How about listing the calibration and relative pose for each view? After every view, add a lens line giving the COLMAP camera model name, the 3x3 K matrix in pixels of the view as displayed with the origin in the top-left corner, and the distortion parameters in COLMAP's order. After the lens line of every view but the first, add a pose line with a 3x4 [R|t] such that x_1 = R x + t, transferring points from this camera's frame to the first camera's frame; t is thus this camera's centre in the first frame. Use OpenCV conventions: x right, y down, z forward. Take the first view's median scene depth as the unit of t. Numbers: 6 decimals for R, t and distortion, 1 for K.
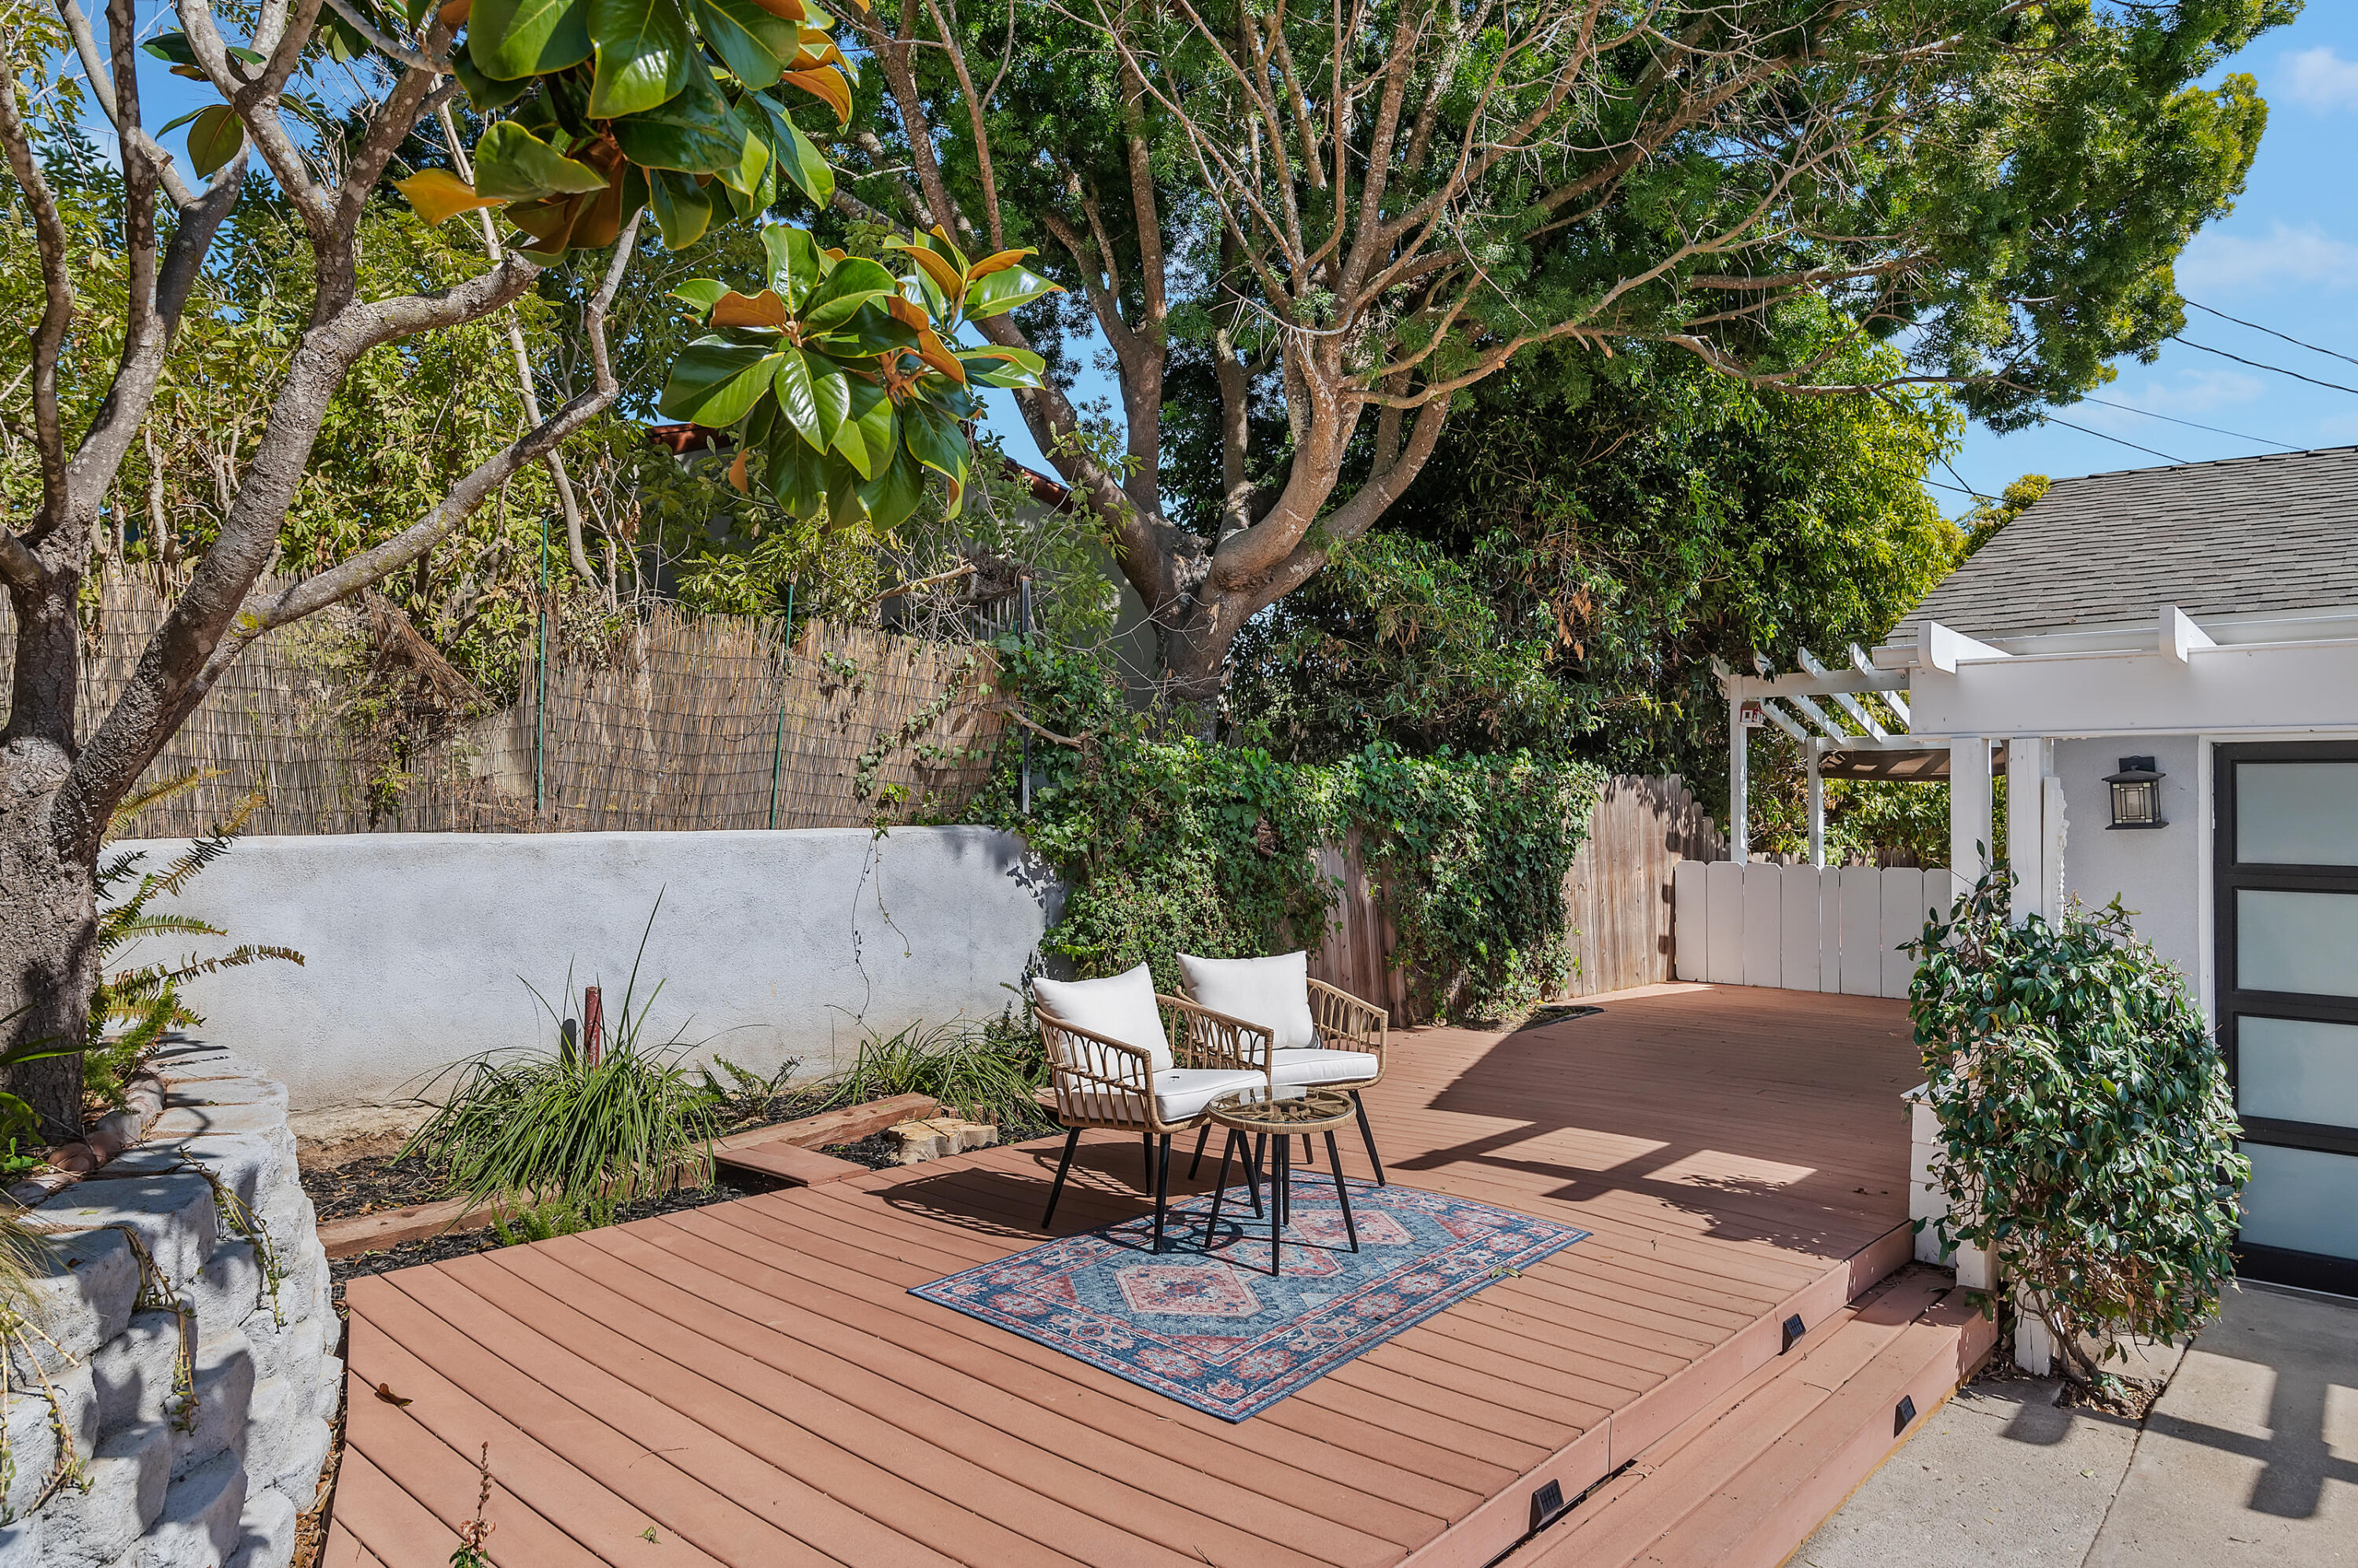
lens RADIAL K [[1442.5, 0, 1185.2], [0, 1442.5, 776.0], [0, 0, 1]] dist [0.025637, -0.003080]
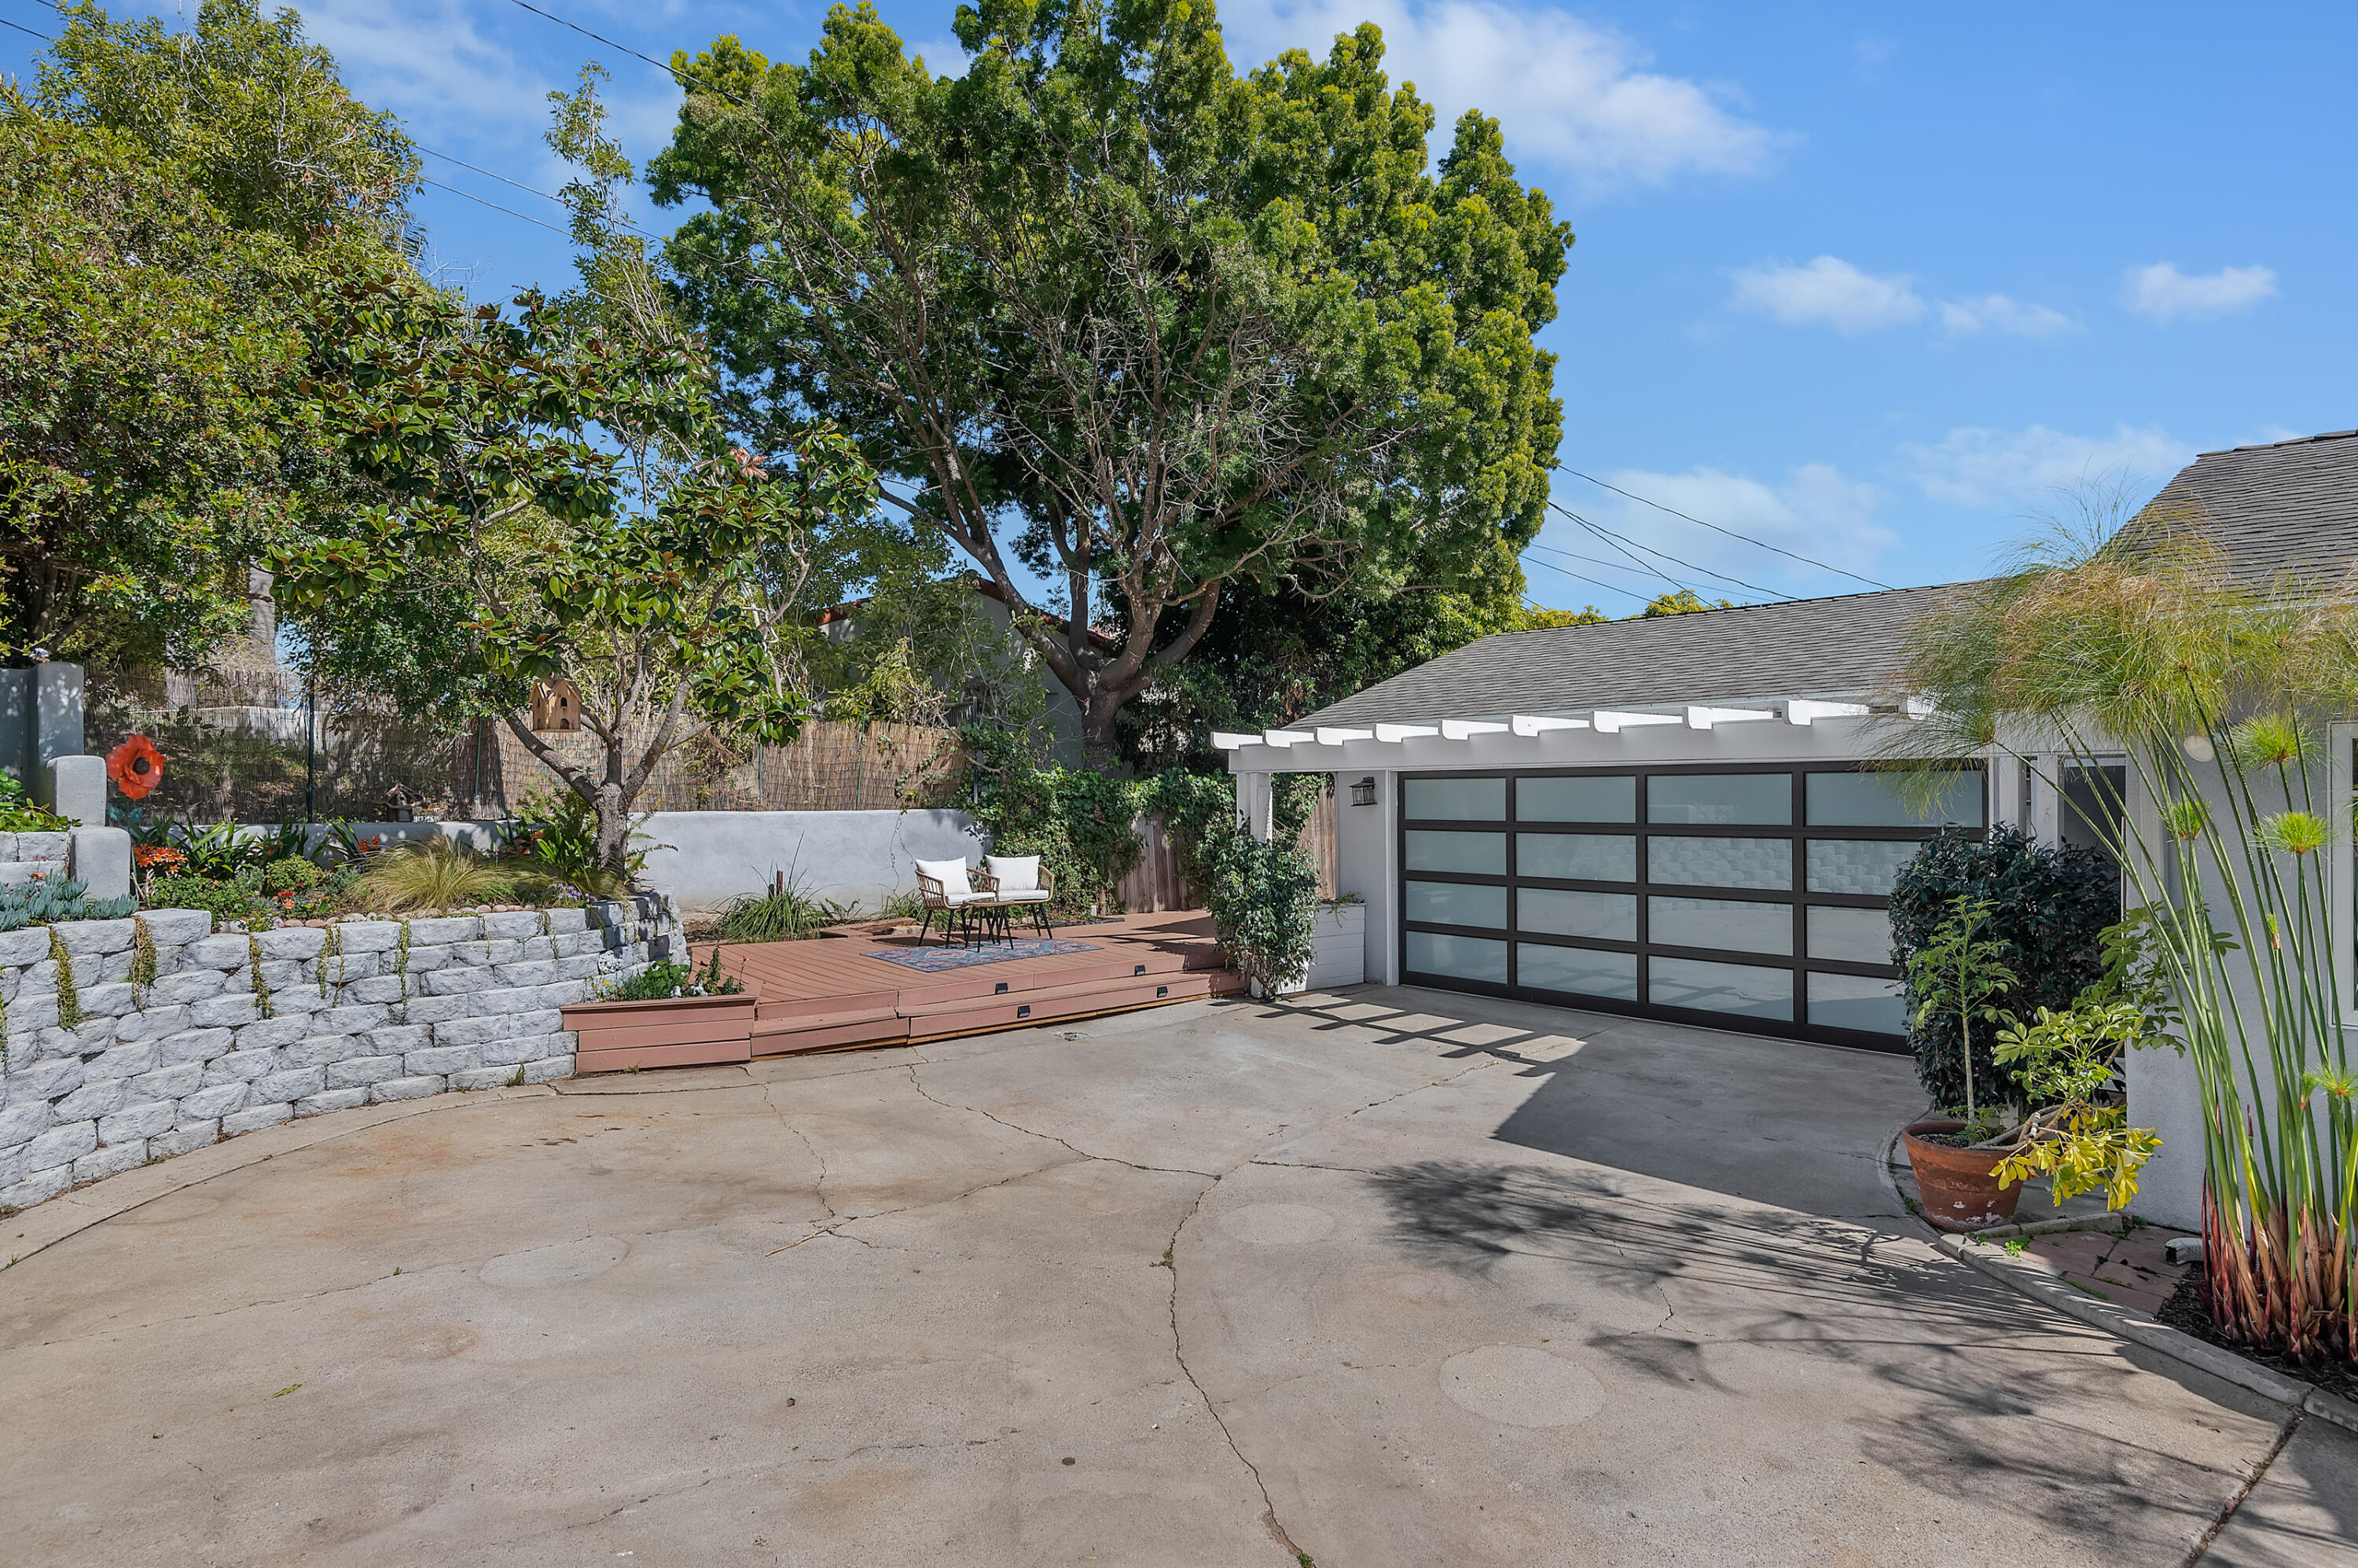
lens RADIAL K [[1206.4, 0, 1192.9], [0, 1206.4, 786.9], [0, 0, 1]] dist [0.044685, -0.034771]
pose [[0.991721, -0.007290, -0.128201, 0.497775], [0.008107, 0.999950, 0.005851, -0.008465], [0.128152, -0.006842, 0.991731, -0.867451]]
